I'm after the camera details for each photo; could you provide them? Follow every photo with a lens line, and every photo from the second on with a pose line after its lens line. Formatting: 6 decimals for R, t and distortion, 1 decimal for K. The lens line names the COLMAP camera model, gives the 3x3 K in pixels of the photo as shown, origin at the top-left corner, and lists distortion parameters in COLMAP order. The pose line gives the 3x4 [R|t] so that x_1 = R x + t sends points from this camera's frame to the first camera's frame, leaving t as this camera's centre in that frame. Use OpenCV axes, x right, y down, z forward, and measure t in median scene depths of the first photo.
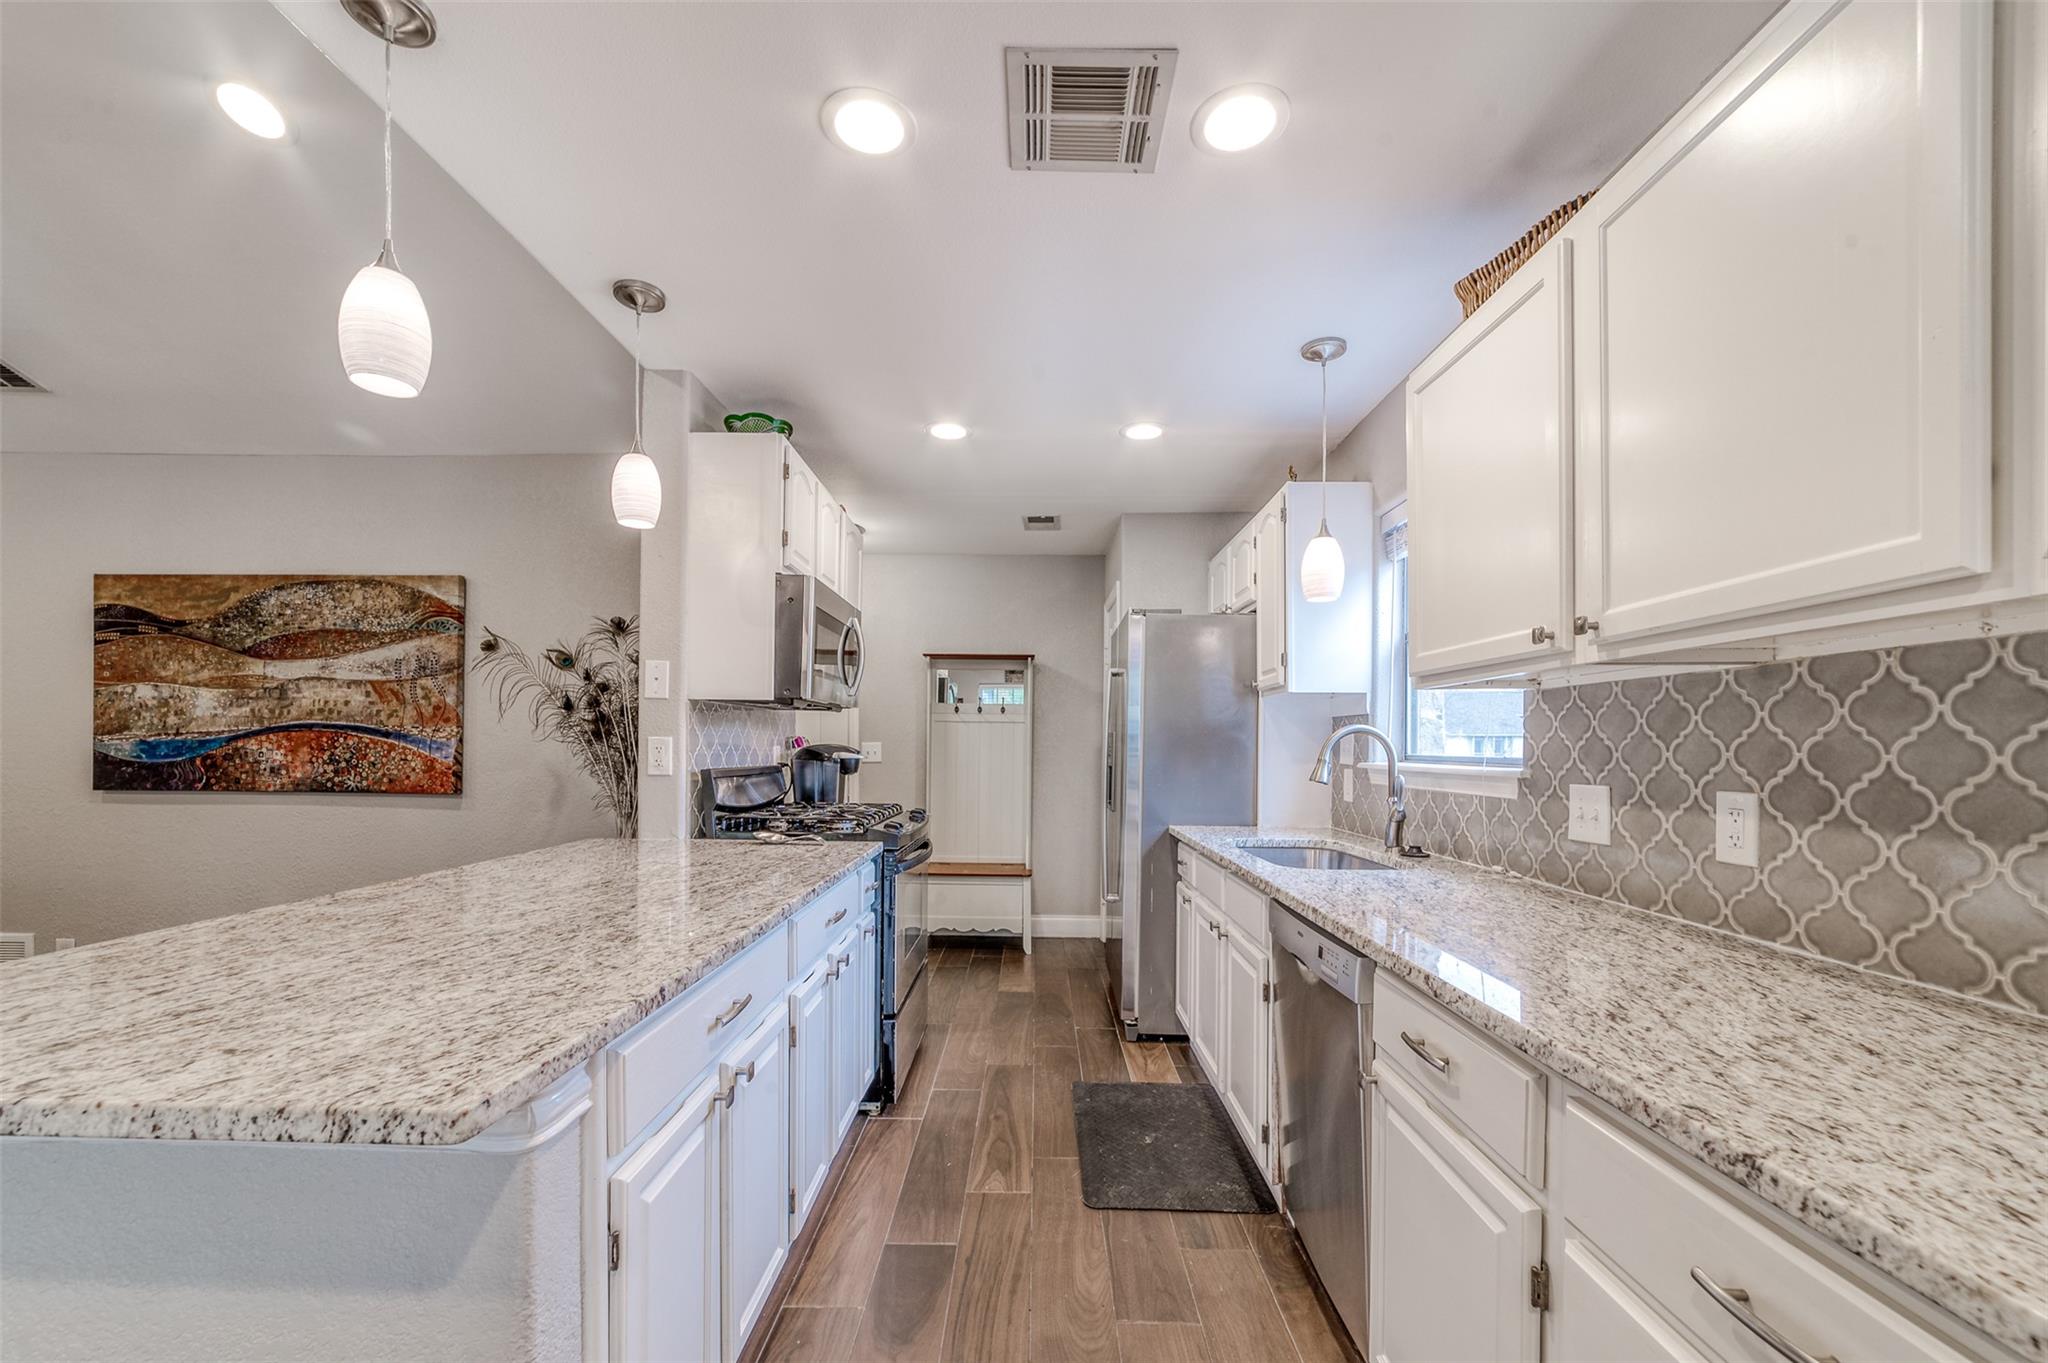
lens RADIAL K [[827.1, 0, 1010.5], [0, 827.1, 758.1], [0, 0, 1]] dist [-0.016724, 0.005335]
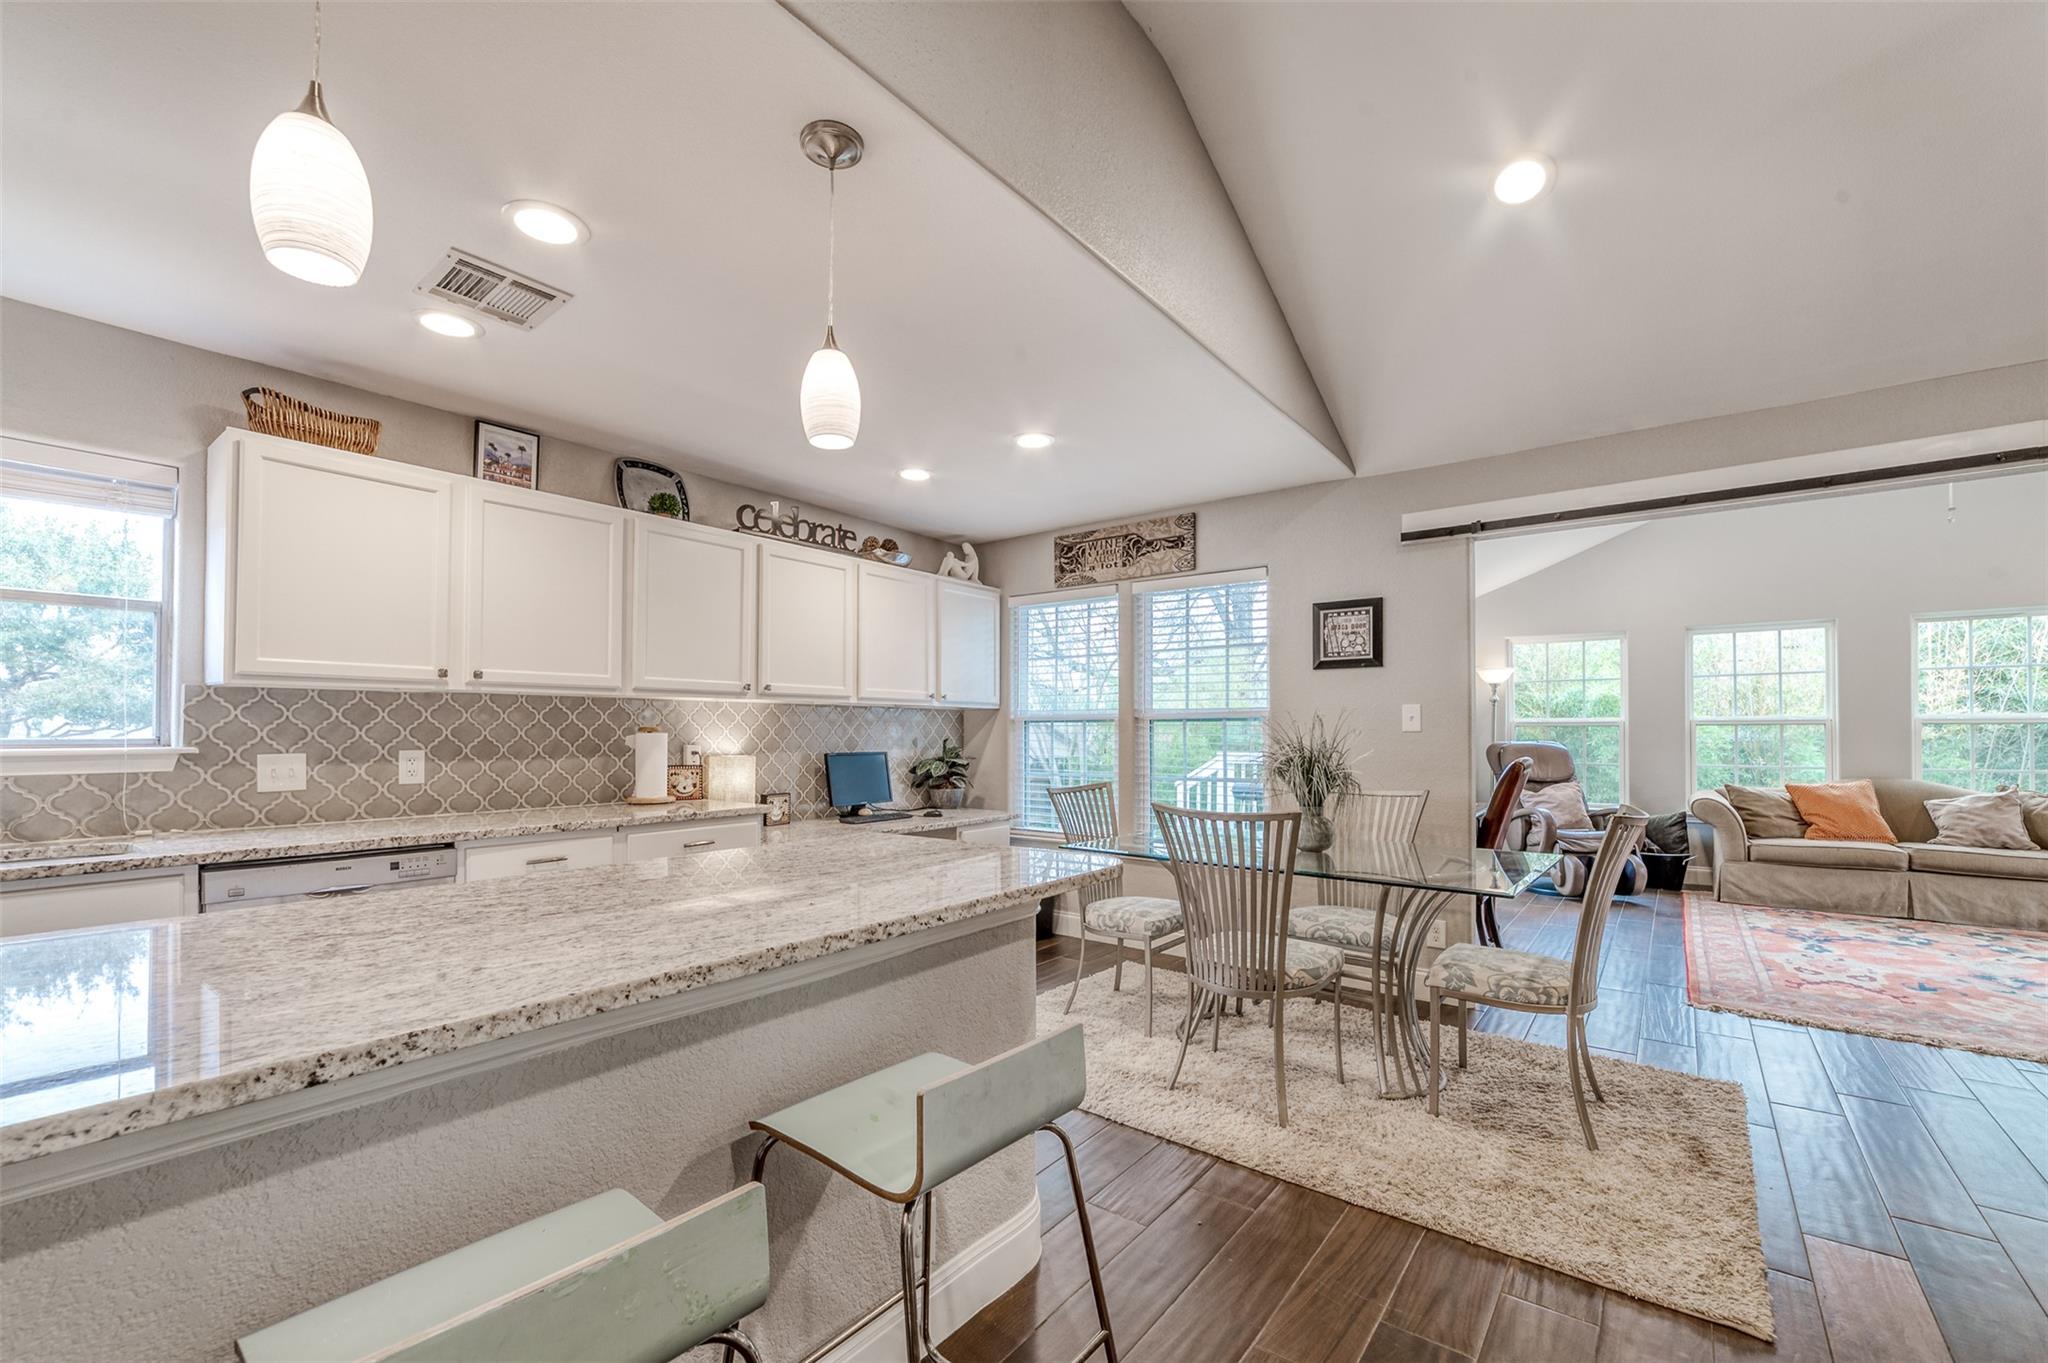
lens RADIAL K [[835.4, 0, 993.9], [0, 835.4, 729.0], [0, 0, 1]] dist [0.002845, 0.000396]
pose [[-0.790410, -0.001561, 0.612576, -1.684546], [0.006647, 0.999916, 0.011125, -0.028413], [-0.612542, 0.012865, -0.790333, 1.824592]]
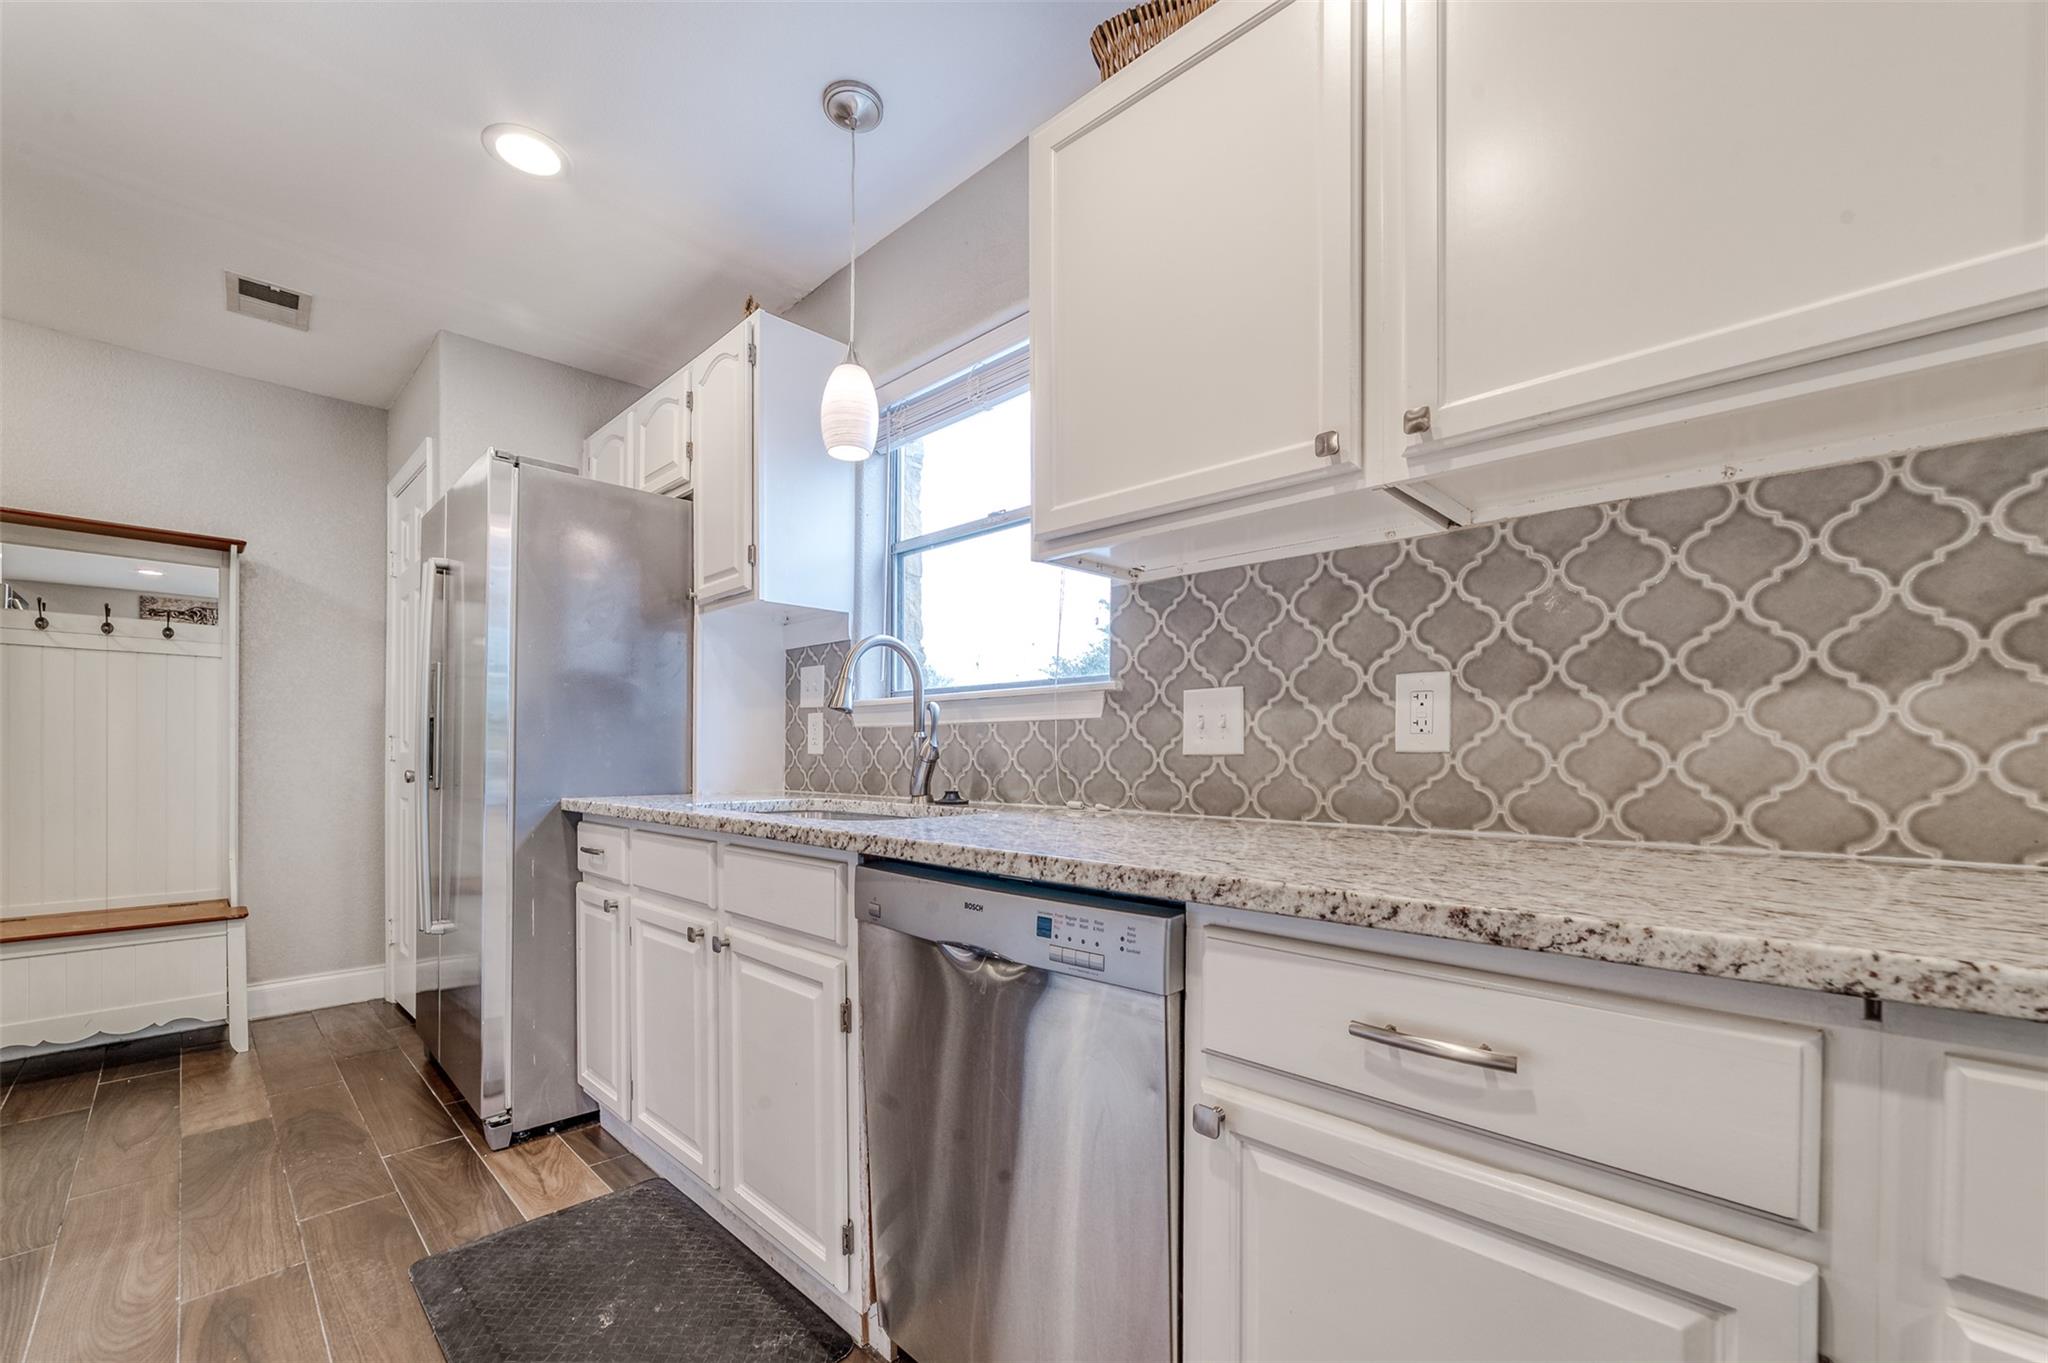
lens RADIAL K [[827.1, 0, 1010.5], [0, 827.1, 758.1], [0, 0, 1]] dist [-0.016724, 0.005335]
pose [[0.680408, -0.011603, 0.732742, -0.101773], [0.014940, 0.999886, 0.001960, 0.130364], [-0.732681, 0.009614, 0.680504, 0.723711]]
